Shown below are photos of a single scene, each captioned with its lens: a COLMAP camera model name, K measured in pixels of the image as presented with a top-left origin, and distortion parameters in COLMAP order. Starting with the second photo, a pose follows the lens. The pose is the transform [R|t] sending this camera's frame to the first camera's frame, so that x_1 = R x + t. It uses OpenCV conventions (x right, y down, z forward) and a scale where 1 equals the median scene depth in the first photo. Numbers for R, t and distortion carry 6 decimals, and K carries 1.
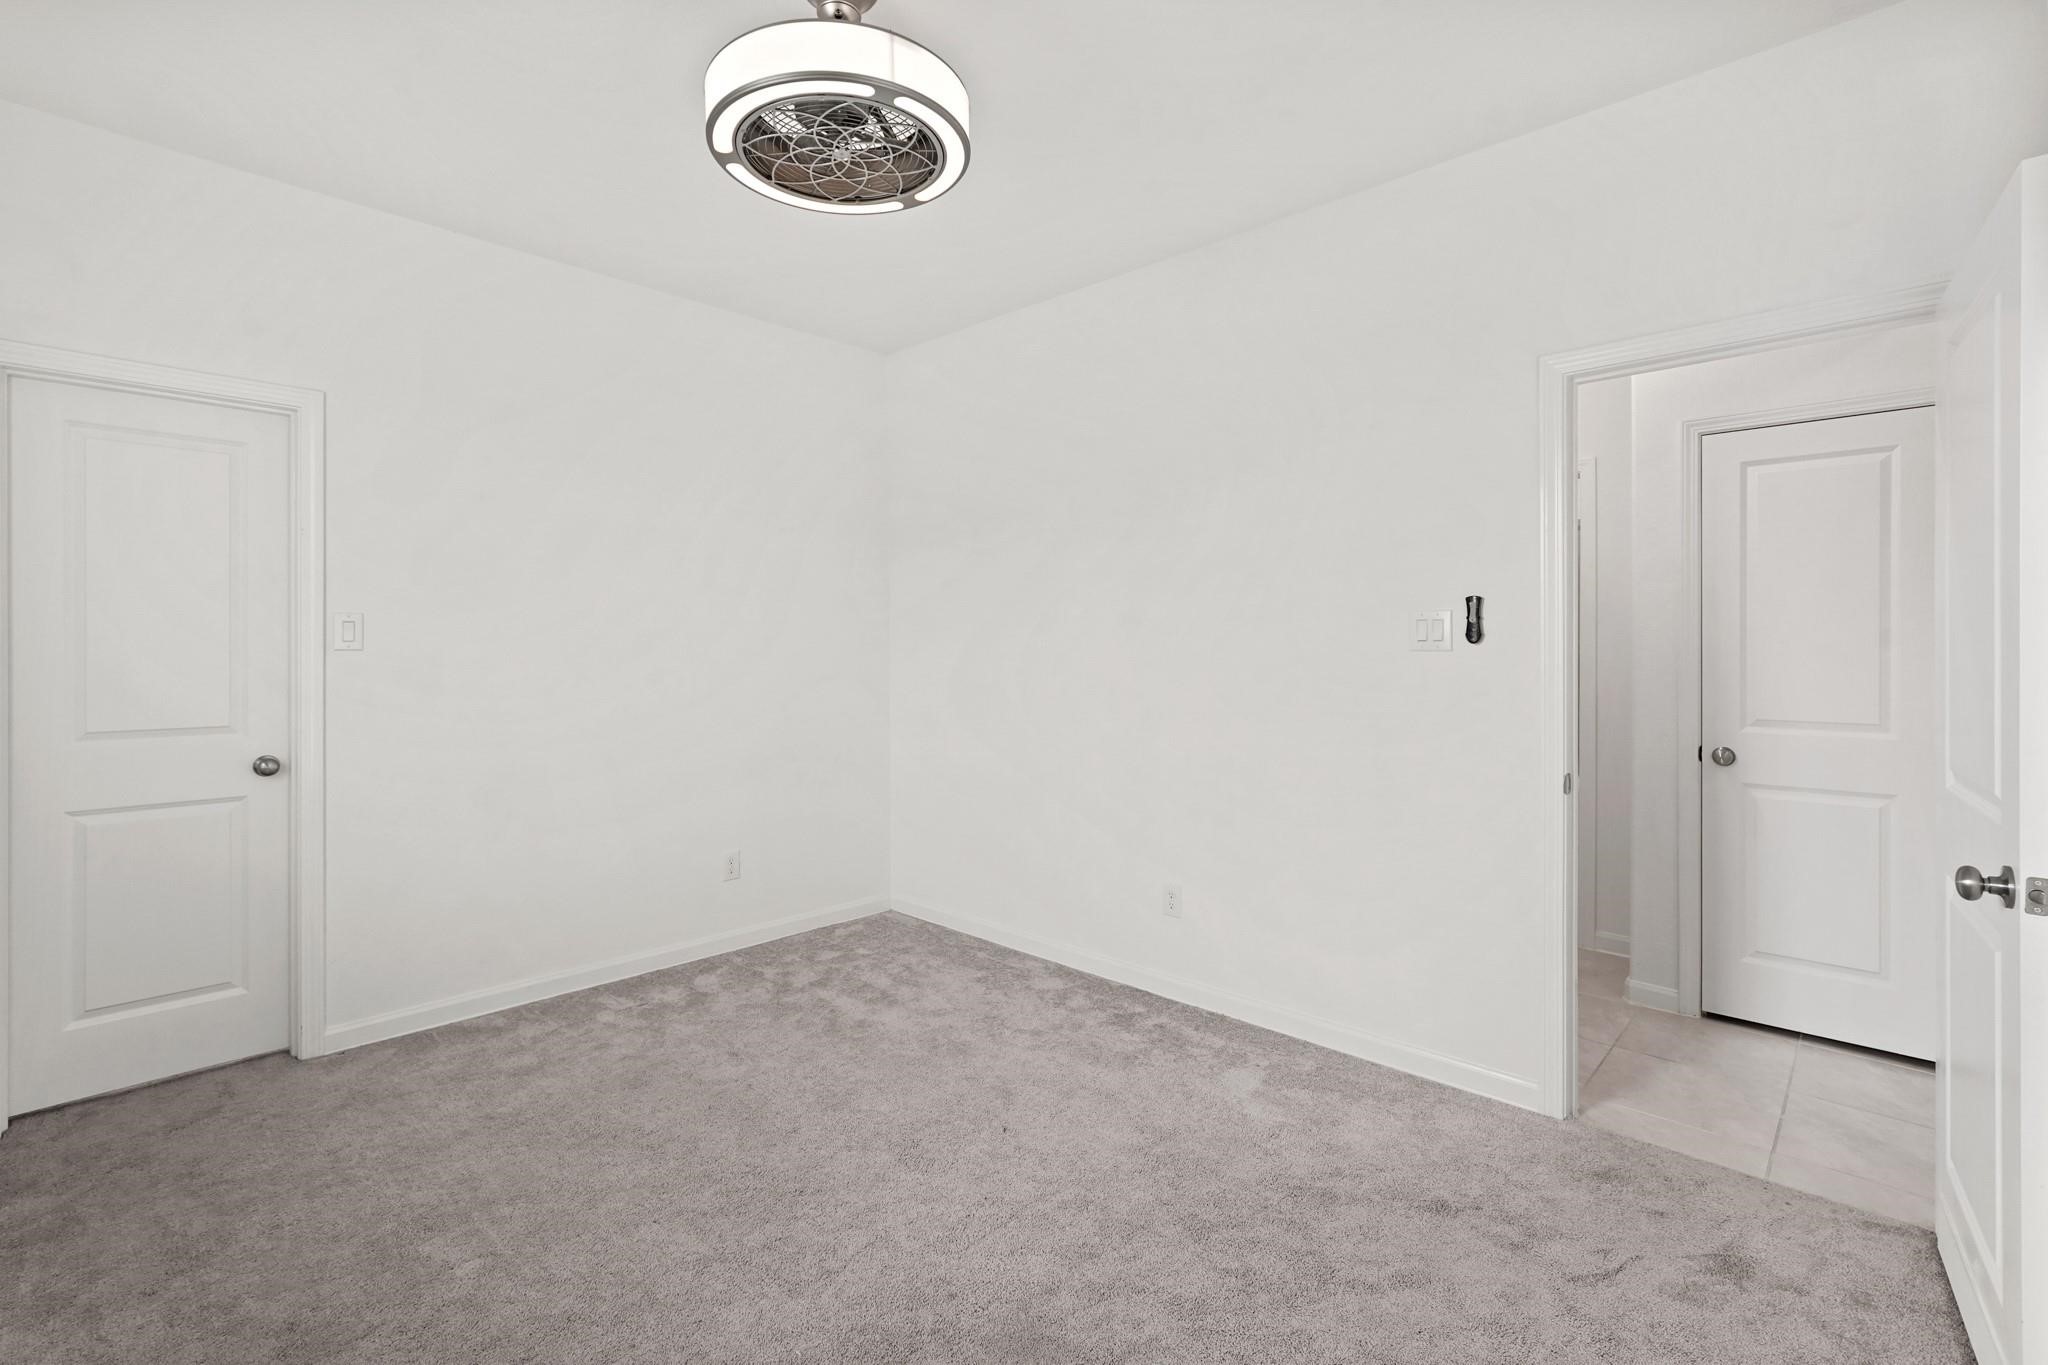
lens RADIAL K [[914.9, 0, 1027.9], [0, 914.9, 662.9], [0, 0, 1]] dist [0.000884, 0.000874]
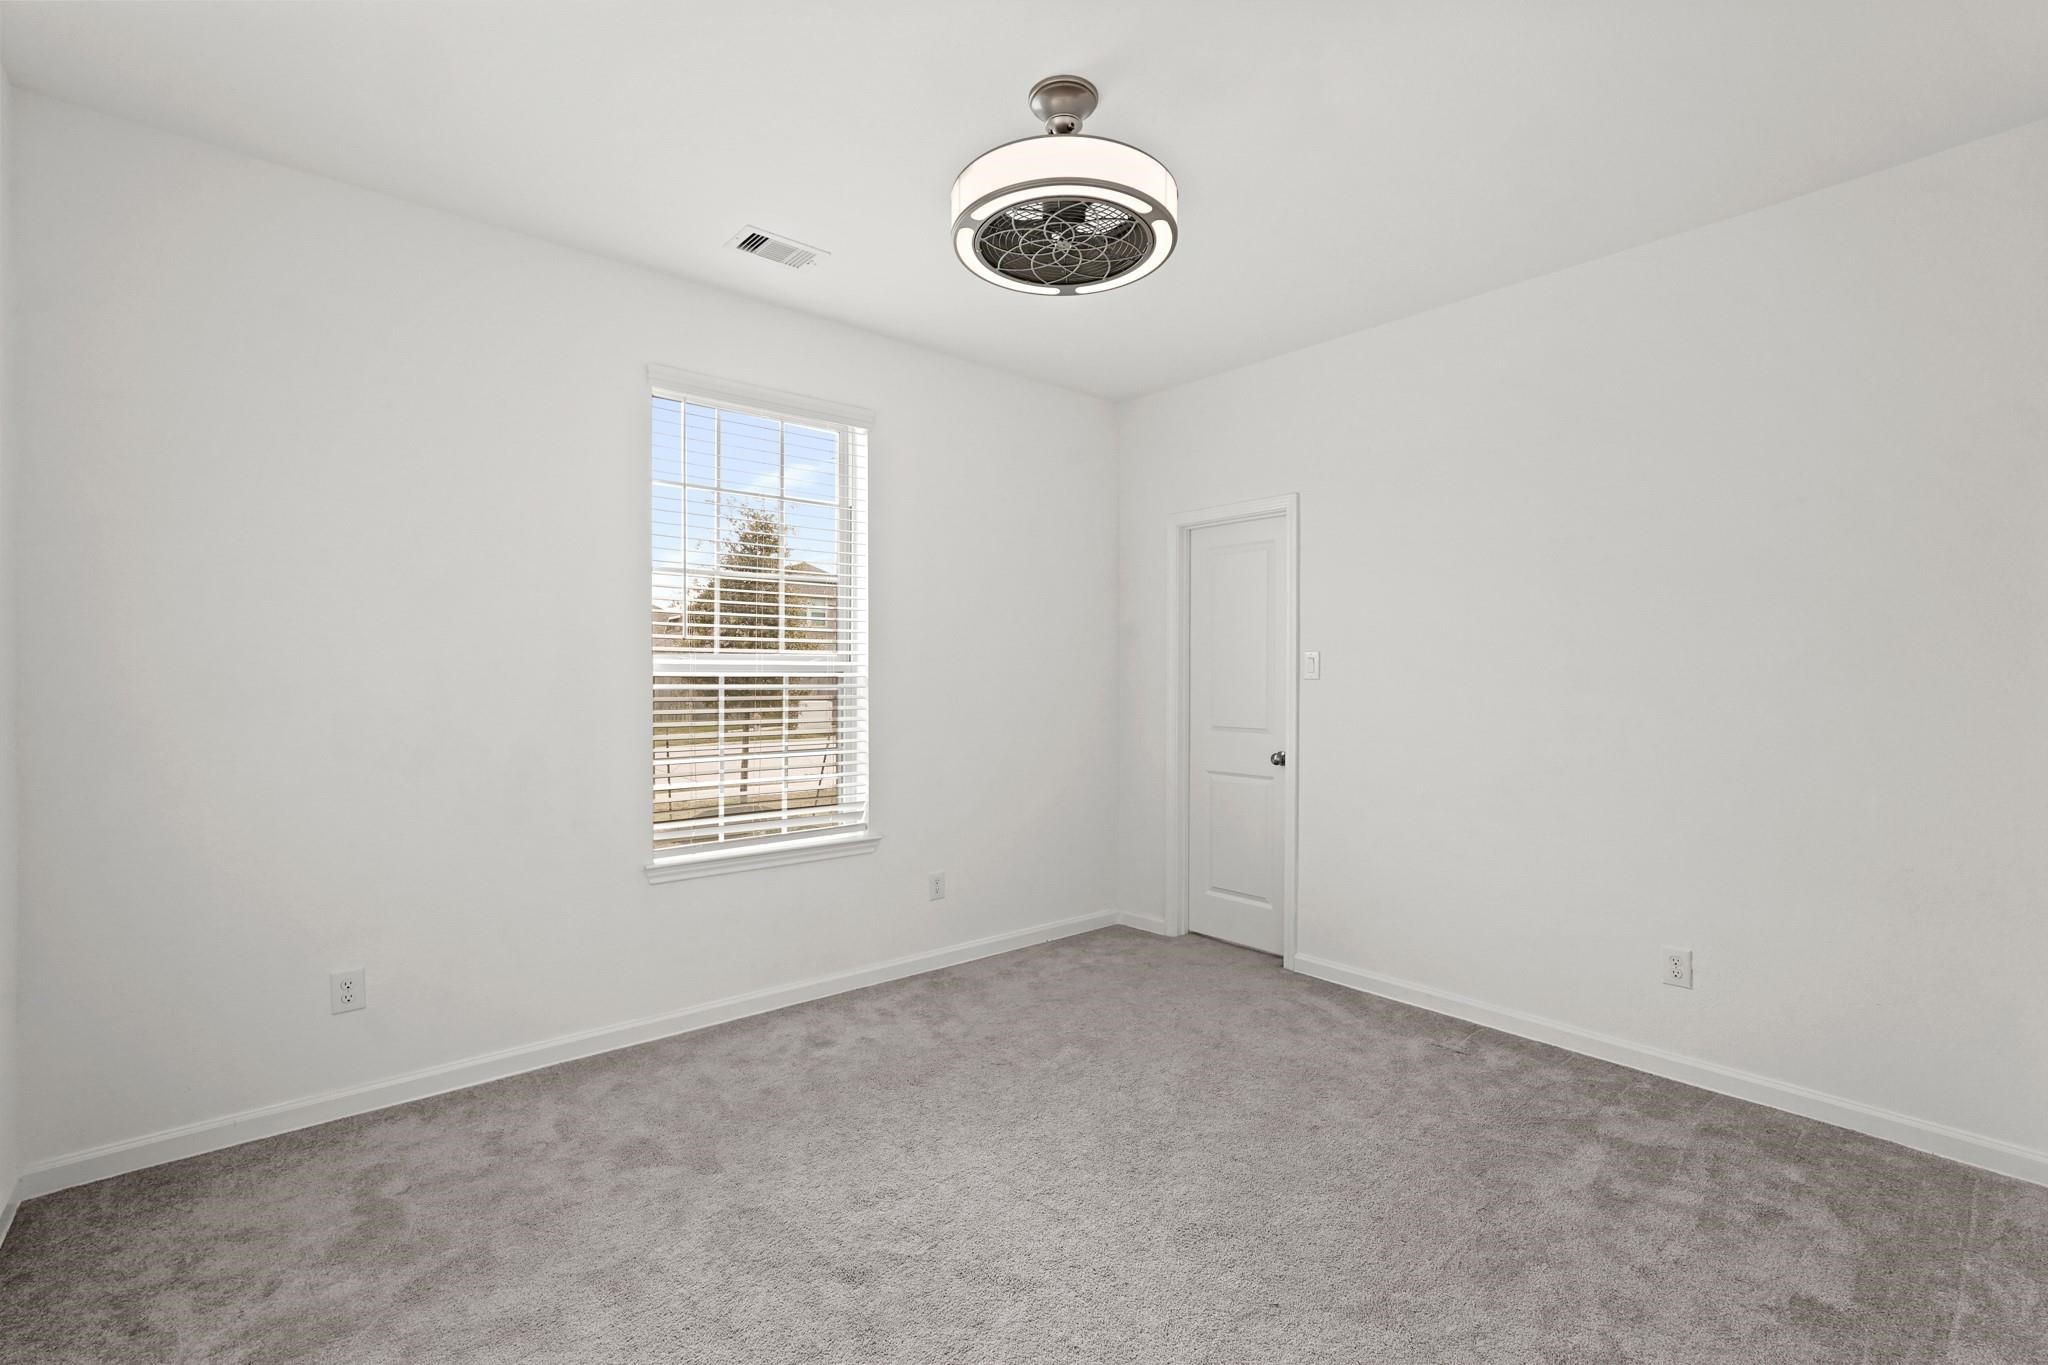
lens RADIAL K [[914.9, 0, 1027.9], [0, 914.9, 662.9], [0, 0, 1]] dist [0.000884, 0.000874]
pose [[-0.127435, -0.023558, -0.991567, 0.689612], [-0.010569, 0.999693, -0.022393, -0.001970], [0.991791, 0.007627, -0.127645, 0.806075]]
